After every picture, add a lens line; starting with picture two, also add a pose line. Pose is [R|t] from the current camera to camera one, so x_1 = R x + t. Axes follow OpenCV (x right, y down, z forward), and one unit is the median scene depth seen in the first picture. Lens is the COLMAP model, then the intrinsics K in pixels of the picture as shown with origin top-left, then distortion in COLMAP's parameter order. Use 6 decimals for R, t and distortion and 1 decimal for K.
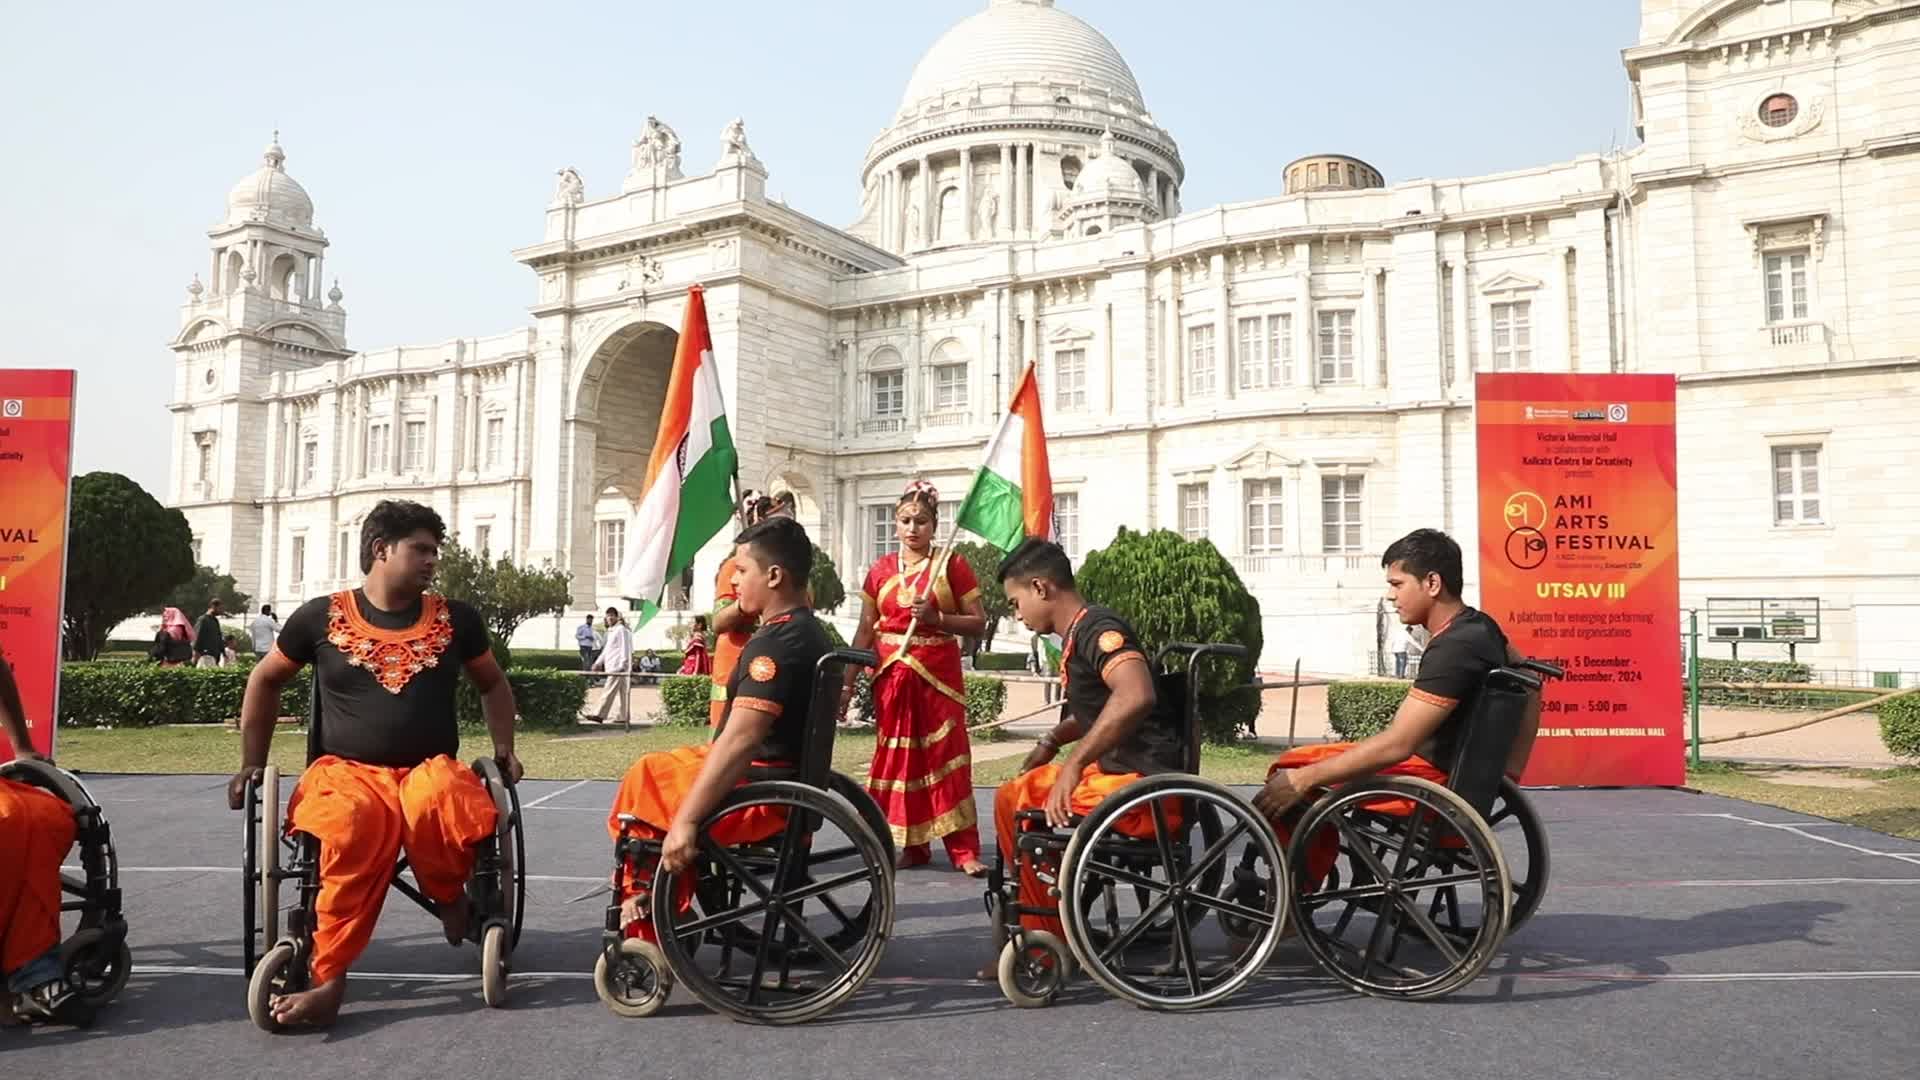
lens RADIAL K [[1340.5, 0, 958.6], [0, 1340.5, 542.6], [0, 0, 1]] dist [-0.116623, 0.098087]
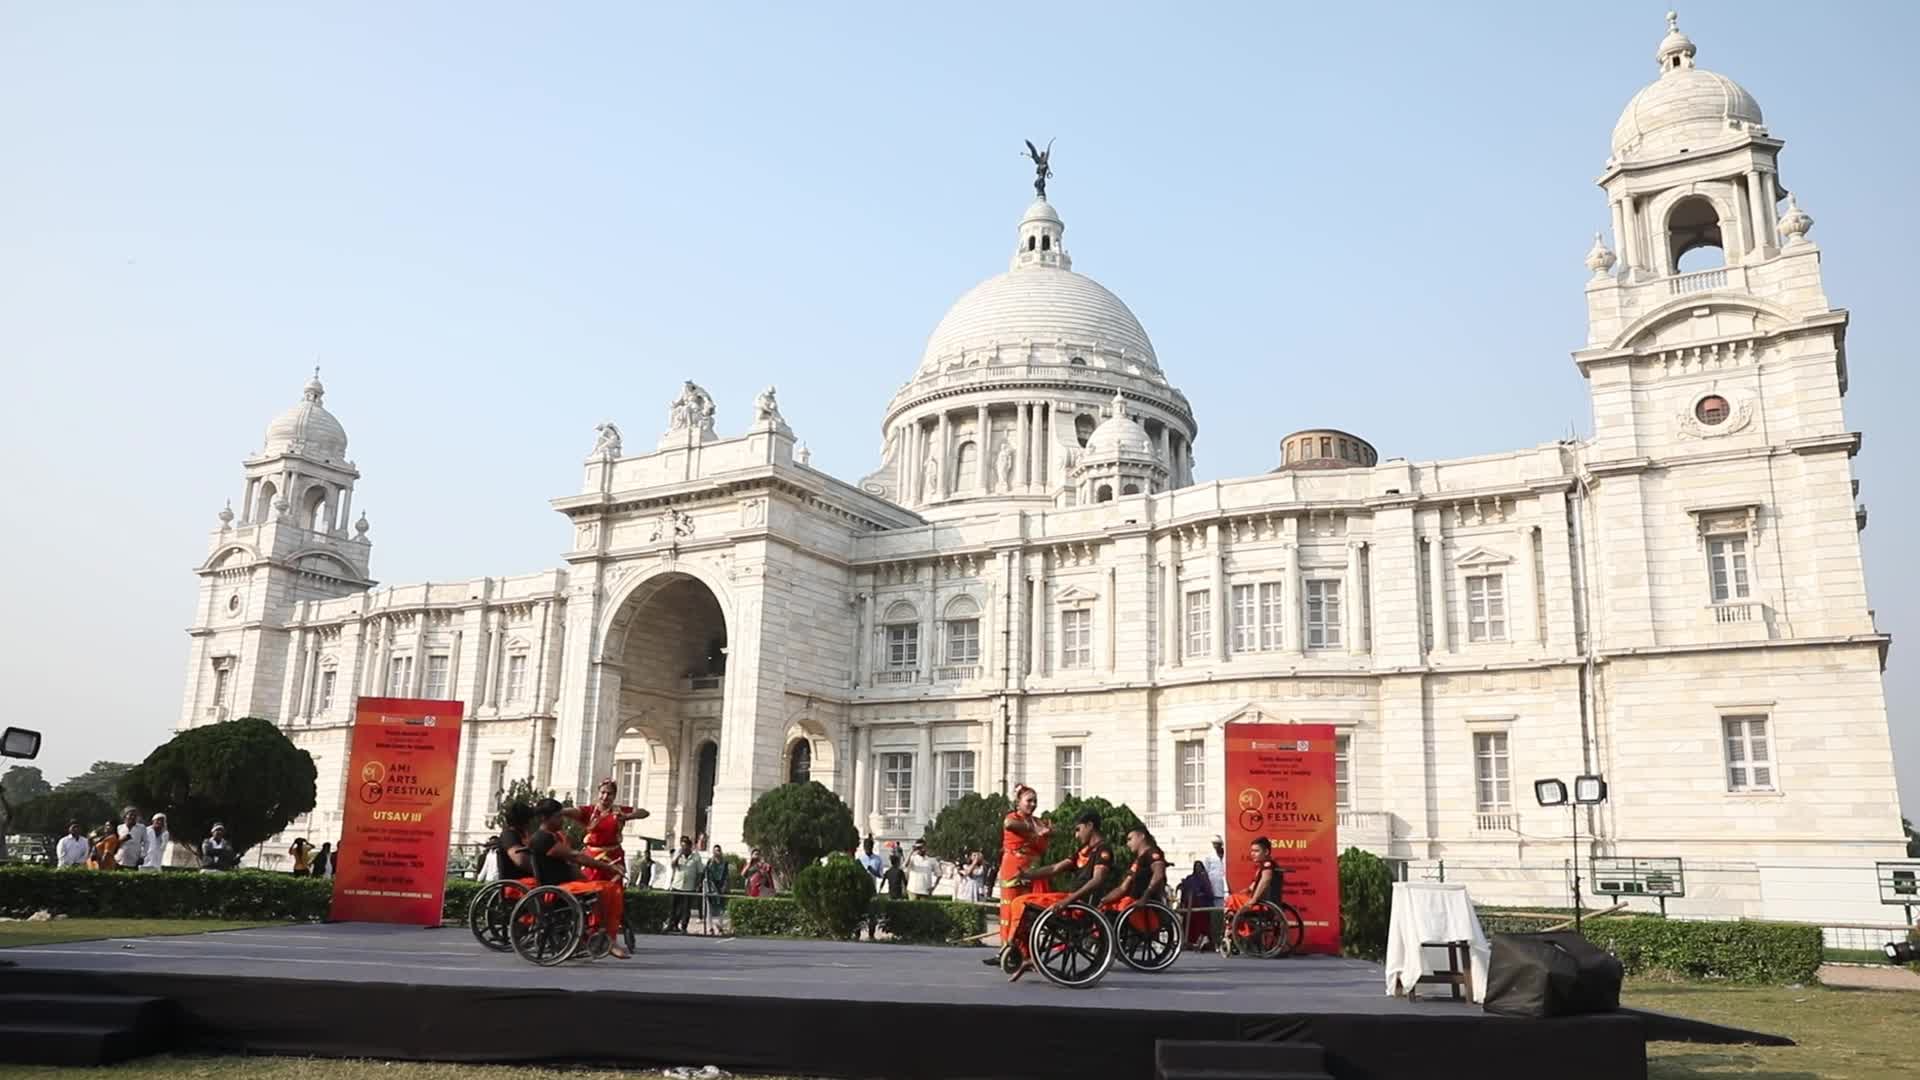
lens RADIAL K [[1430.4, 0, 955.4], [0, 1430.4, 533.4], [0, 0, 1]] dist [-0.094987, 0.098759]
pose [[0.999658, 0.020415, -0.016357, 0.004878], [-0.022961, 0.984346, -0.174743, -0.003816], [0.012534, 0.175059, 0.984478, -0.117501]]
